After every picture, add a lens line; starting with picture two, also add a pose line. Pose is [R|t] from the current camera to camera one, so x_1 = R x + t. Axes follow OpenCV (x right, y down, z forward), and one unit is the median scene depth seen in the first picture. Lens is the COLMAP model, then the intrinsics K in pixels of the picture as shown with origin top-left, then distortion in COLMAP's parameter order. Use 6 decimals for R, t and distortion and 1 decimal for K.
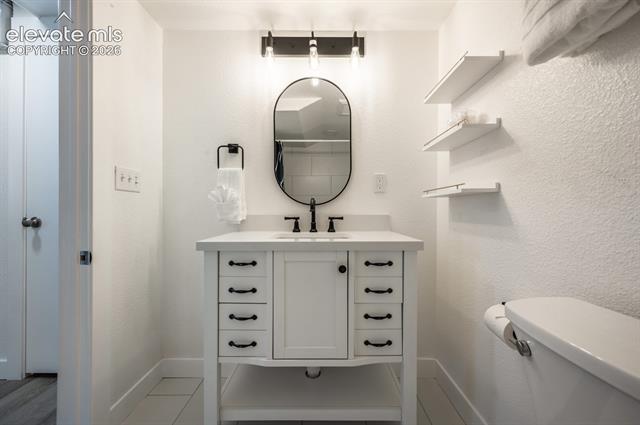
lens RADIAL K [[254.0, 0, 322.4], [0, 254.0, 211.4], [0, 0, 1]] dist [0.003717, 0.000657]
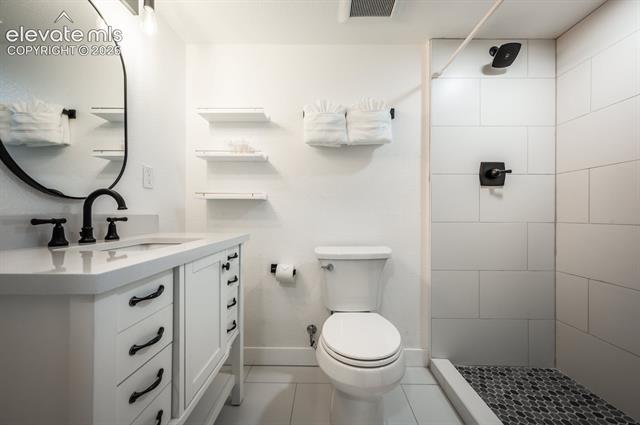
lens RADIAL K [[254.0, 0, 322.4], [0, 254.0, 213.8], [0, 0, 1]] dist [0.003717, 0.000657]
pose [[0.000995, -0.001475, 0.999998, -0.660403], [-0.005728, 0.999983, 0.001481, 0.006697], [-0.999983, -0.005729, 0.000987, 0.427929]]
